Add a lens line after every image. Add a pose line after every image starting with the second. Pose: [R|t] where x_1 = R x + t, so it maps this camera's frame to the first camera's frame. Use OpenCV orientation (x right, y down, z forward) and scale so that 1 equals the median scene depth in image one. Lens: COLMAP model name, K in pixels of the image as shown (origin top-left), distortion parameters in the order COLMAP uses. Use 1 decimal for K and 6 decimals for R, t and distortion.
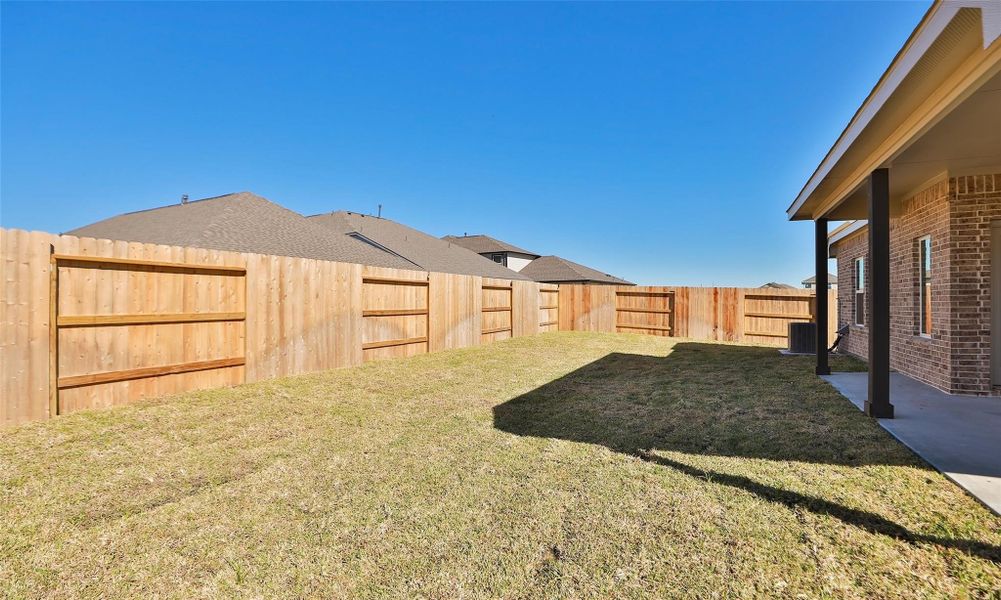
lens RADIAL K [[482.8, 0, 500.5], [0, 482.8, 300.0], [0, 0, 1]] dist [-0.042331, 0.012891]
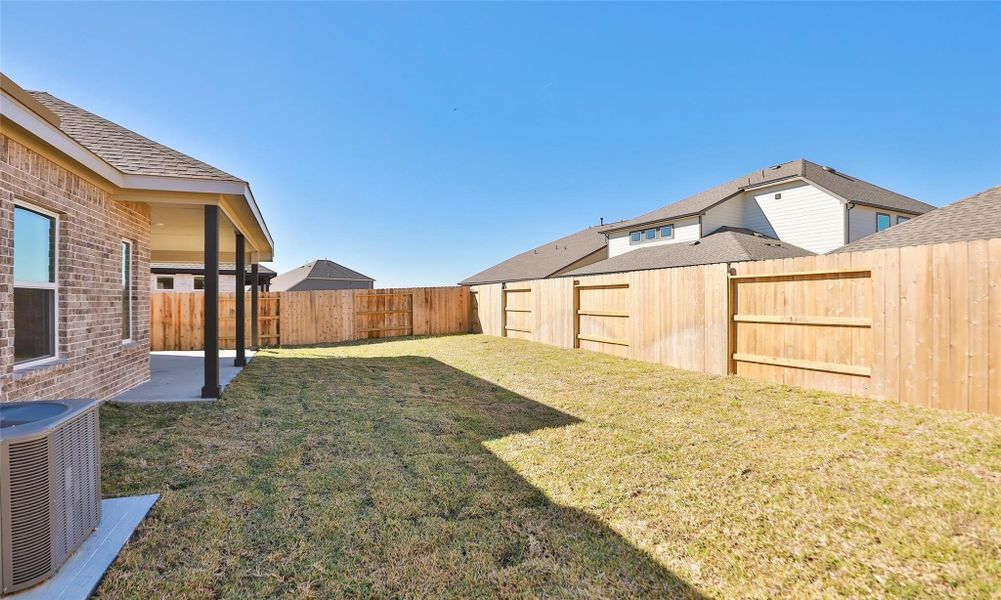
lens RADIAL K [[459.7, 0, 500.5], [0, 459.7, 300.0], [0, 0, 1]] dist [-0.024023, 0.000160]
pose [[-0.663152, 0.000551, -0.748485, 0.484653], [0.003869, 0.999989, -0.002691, -0.001843], [0.748475, -0.004680, -0.663146, 0.973847]]
